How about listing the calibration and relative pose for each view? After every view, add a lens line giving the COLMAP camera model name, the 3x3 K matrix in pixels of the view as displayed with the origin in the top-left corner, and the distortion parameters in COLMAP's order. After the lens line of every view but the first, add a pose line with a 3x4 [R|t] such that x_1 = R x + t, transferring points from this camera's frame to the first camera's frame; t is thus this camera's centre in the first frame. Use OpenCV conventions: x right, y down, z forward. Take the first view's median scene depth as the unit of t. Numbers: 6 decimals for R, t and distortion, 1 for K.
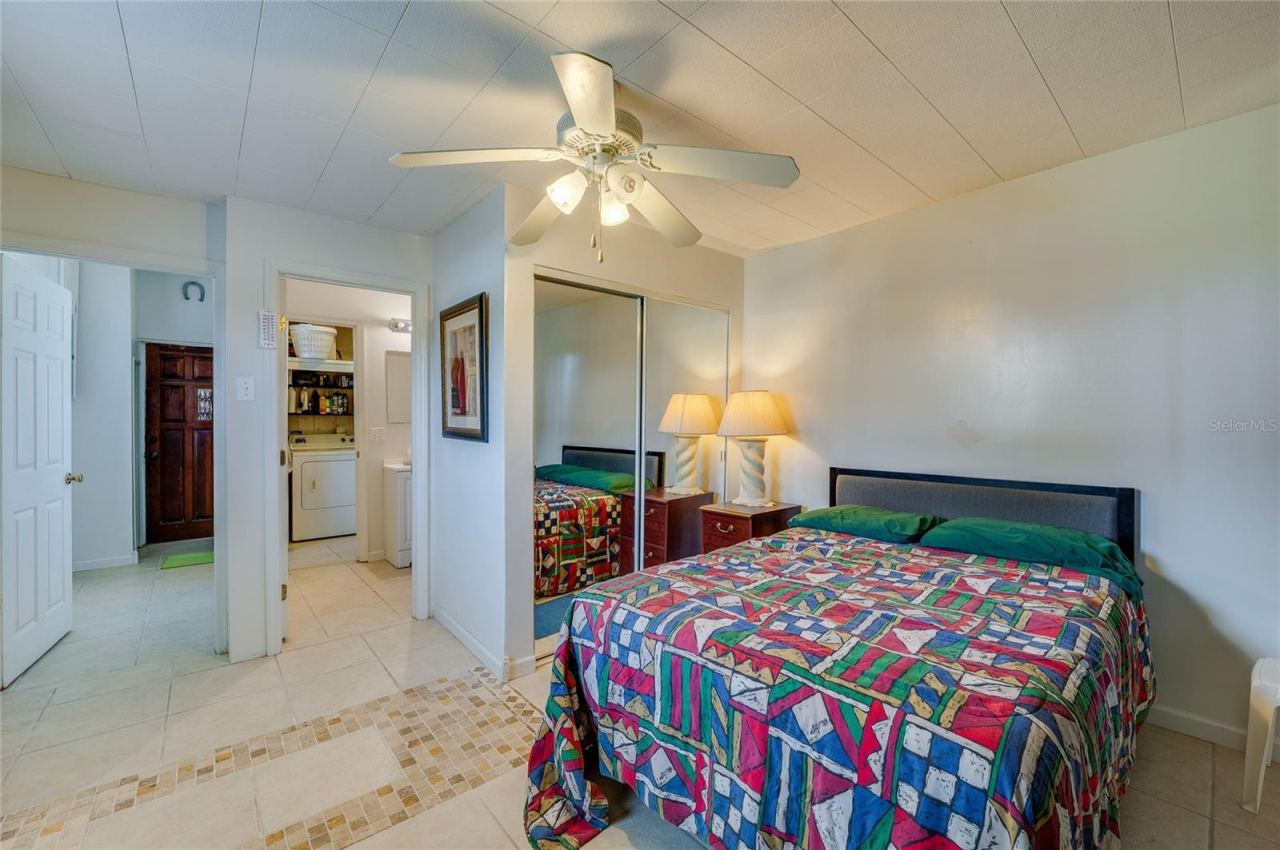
lens RADIAL K [[511.0, 0, 643.7], [0, 511.0, 421.1], [0, 0, 1]] dist [-0.019324, 0.002102]
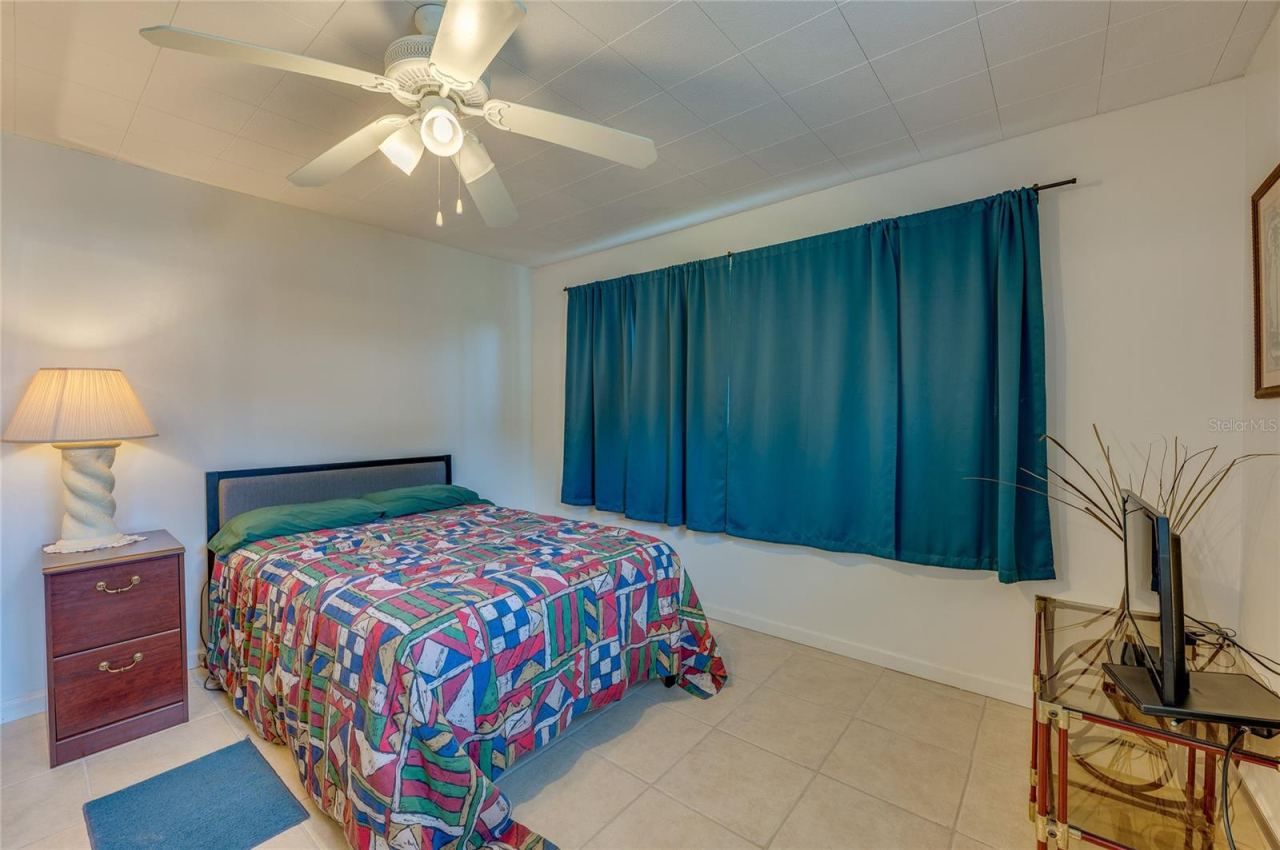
lens RADIAL K [[511.0, 0, 646.2], [0, 511.0, 418.6], [0, 0, 1]] dist [-0.019324, 0.002102]
pose [[-0.179493, -0.005955, 0.983741, -1.112420], [0.005196, 0.999962, 0.007001, 0.005761], [-0.983746, 0.006368, -0.179455, 0.922151]]
